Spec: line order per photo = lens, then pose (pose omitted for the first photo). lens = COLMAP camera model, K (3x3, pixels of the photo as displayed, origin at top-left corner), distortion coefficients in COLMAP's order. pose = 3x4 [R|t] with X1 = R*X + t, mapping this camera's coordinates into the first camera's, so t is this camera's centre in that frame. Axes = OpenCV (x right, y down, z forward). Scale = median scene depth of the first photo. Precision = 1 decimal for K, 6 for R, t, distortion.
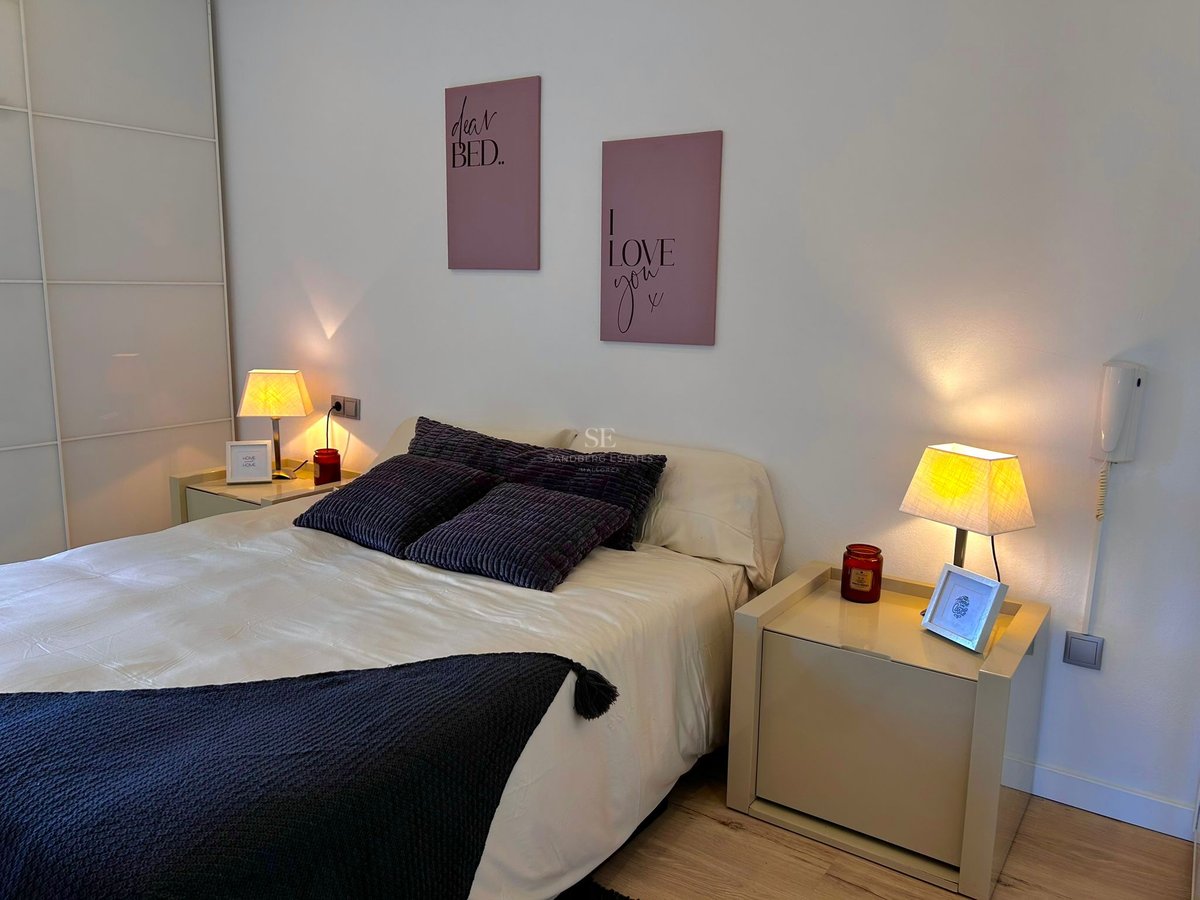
lens RADIAL K [[912.1, 0, 601.4], [0, 912.1, 451.7], [0, 0, 1]] dist [0.040959, -0.047107]
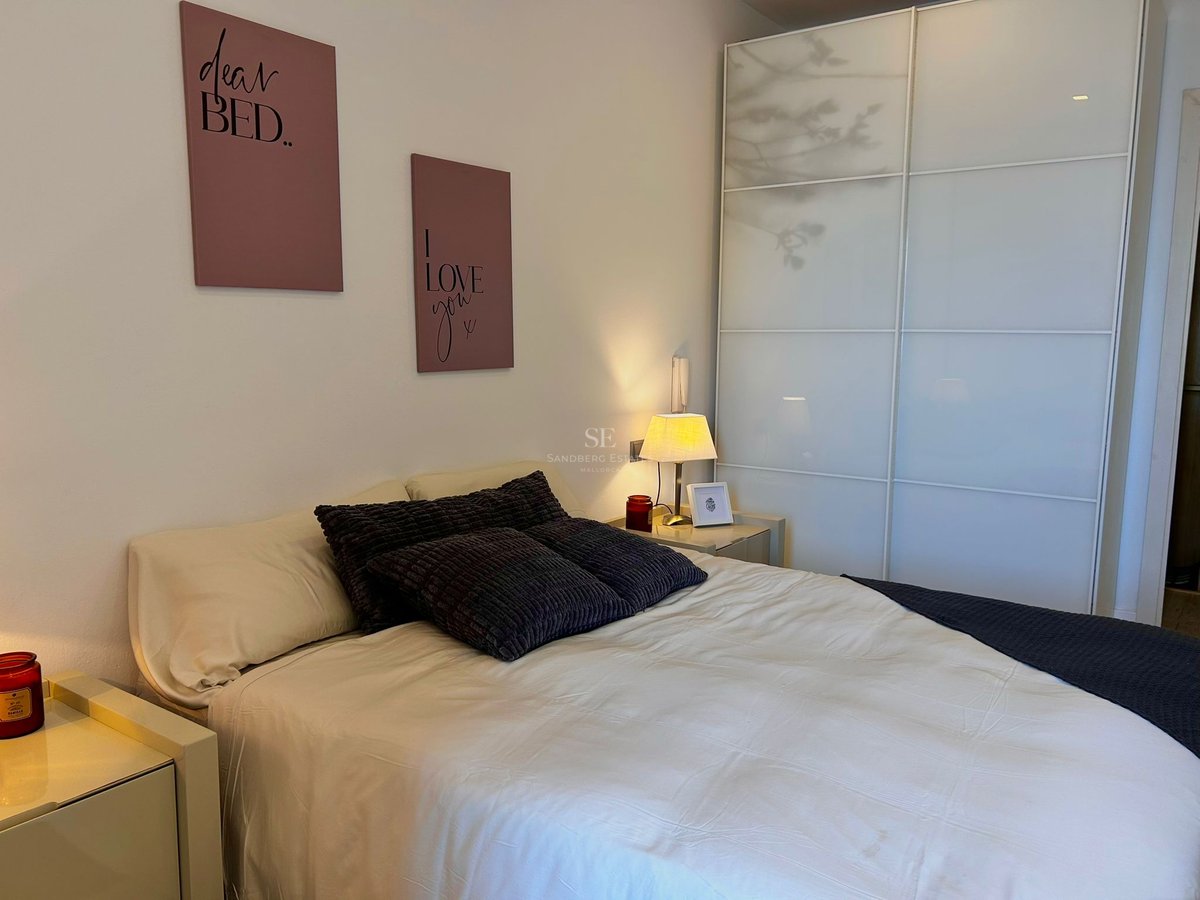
lens RADIAL K [[912.1, 0, 602.6], [0, 912.1, 448.3], [0, 0, 1]] dist [0.040959, -0.047107]
pose [[0.030817, -0.150754, 0.988091, -0.926423], [0.170596, 0.974848, 0.143414, -0.152414], [-0.984859, 0.164145, 0.055760, 0.811413]]
